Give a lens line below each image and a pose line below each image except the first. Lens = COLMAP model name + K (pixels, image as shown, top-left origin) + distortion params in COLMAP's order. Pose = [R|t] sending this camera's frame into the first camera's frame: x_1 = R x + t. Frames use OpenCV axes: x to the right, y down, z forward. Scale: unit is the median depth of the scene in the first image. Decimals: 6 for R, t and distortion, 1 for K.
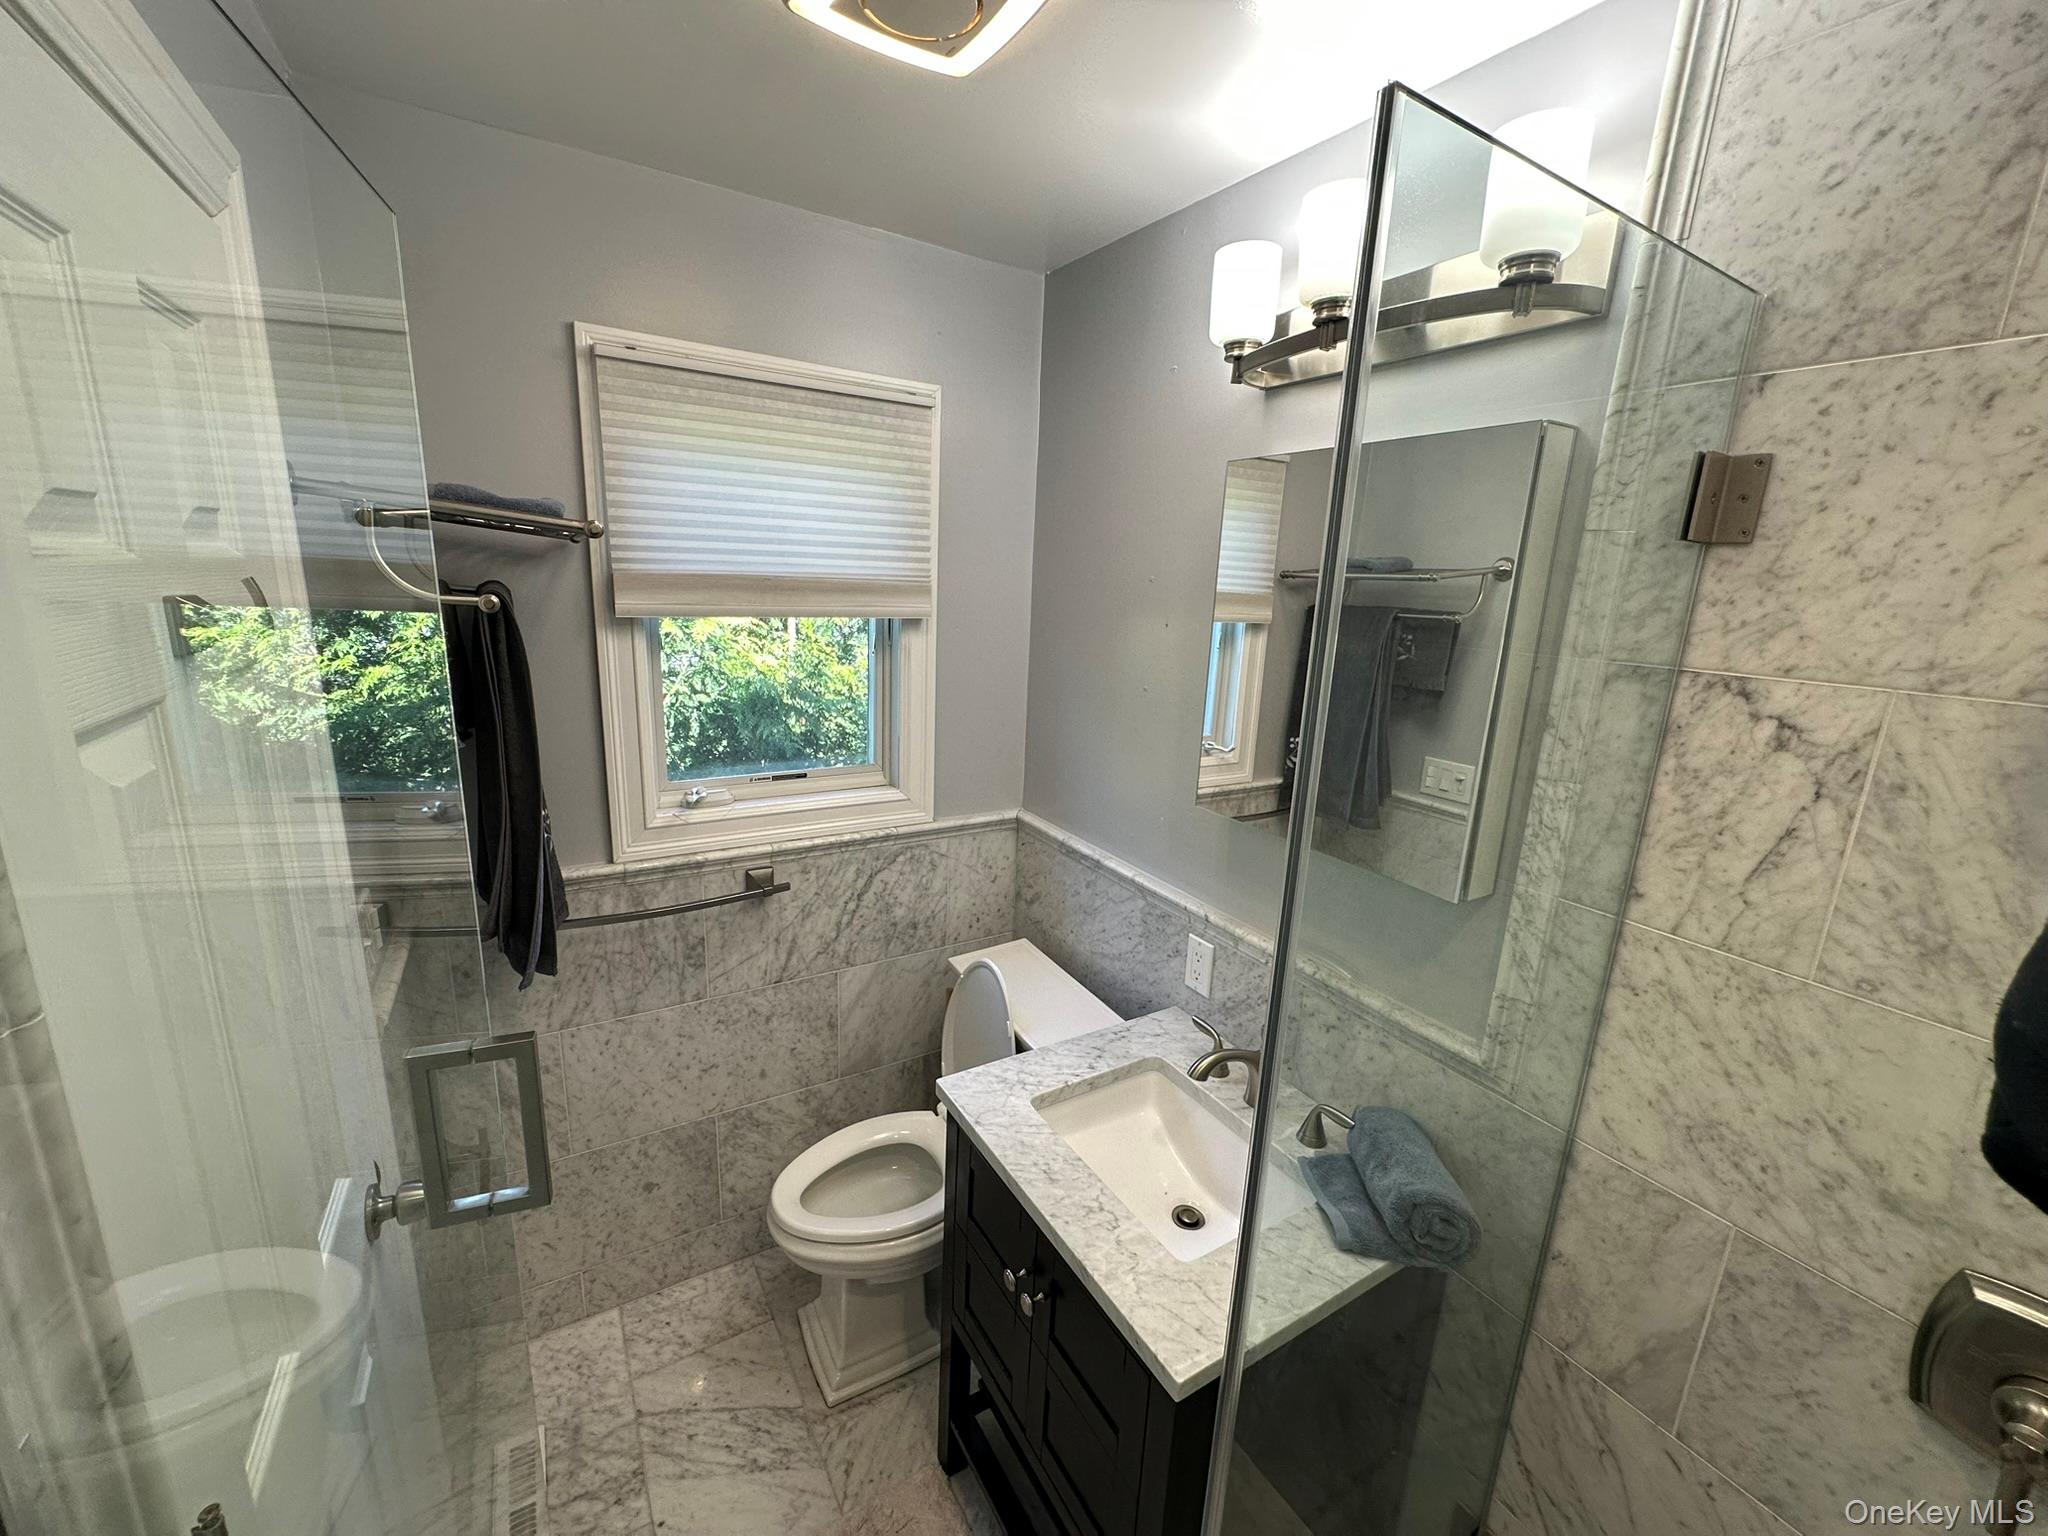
lens RADIAL K [[816.2, 0, 1018.8], [0, 816.2, 765.4], [0, 0, 1]] dist [0.001401, 0.000196]
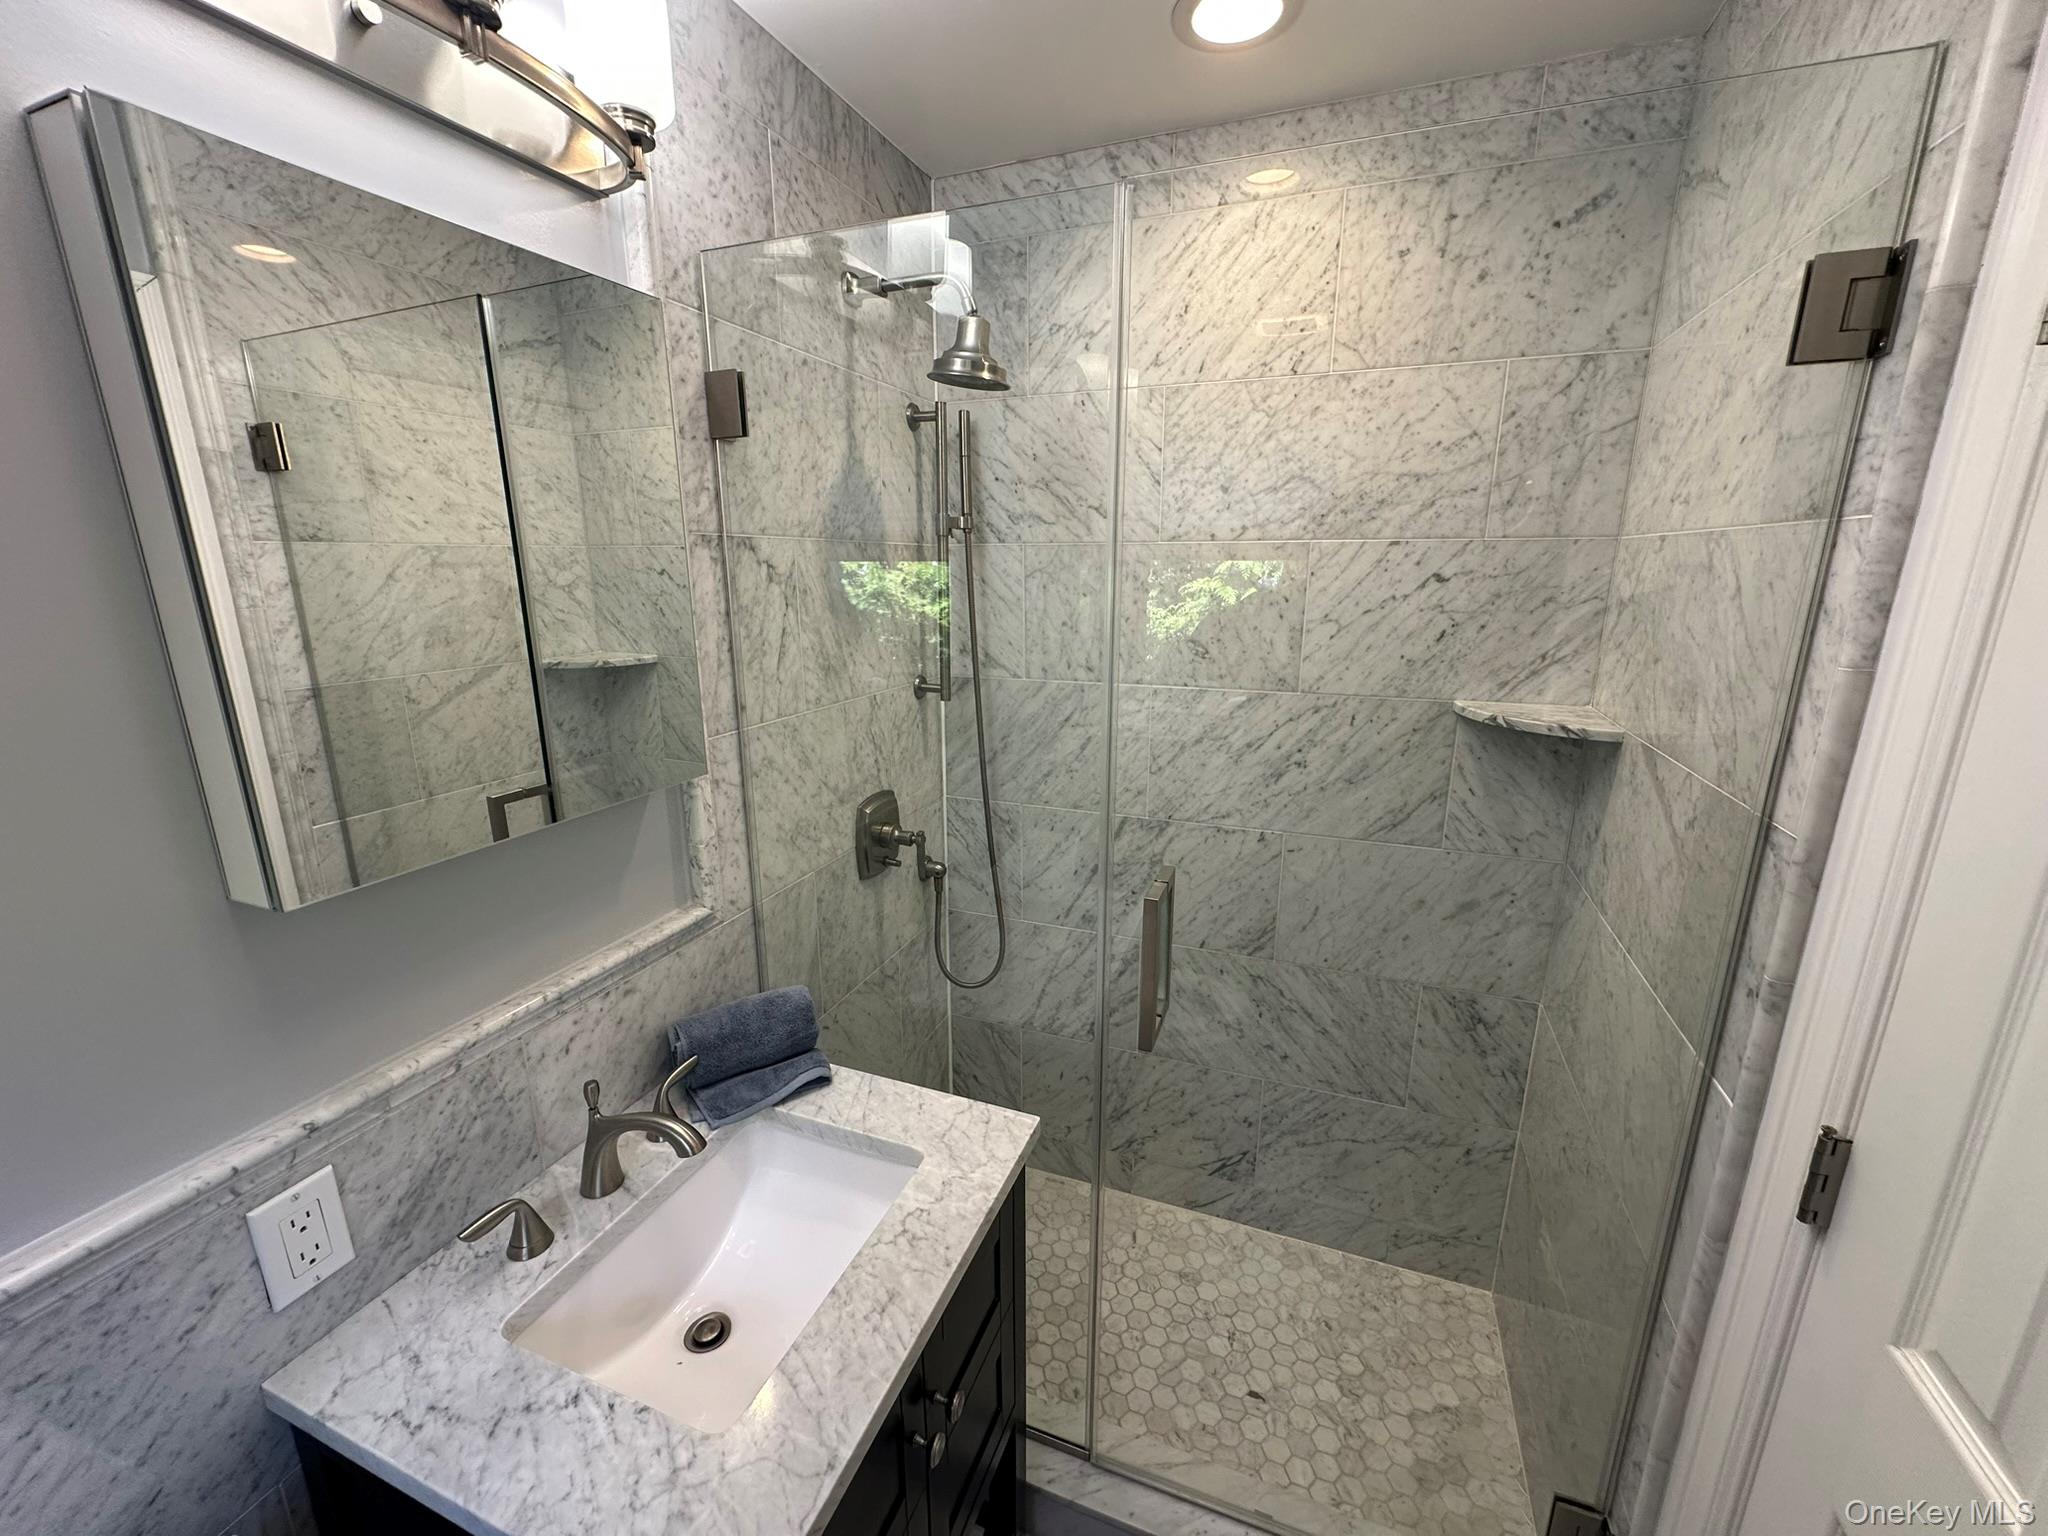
lens RADIAL K [[816.2, 0, 1014.7], [0, 816.2, 772.1], [0, 0, 1]] dist [0.001401, 0.000196]
pose [[-0.610453, -0.229971, 0.757932, -0.617350], [0.161906, 0.900484, 0.403627, -0.236817], [-0.775328, 0.369109, -0.512469, 1.499579]]
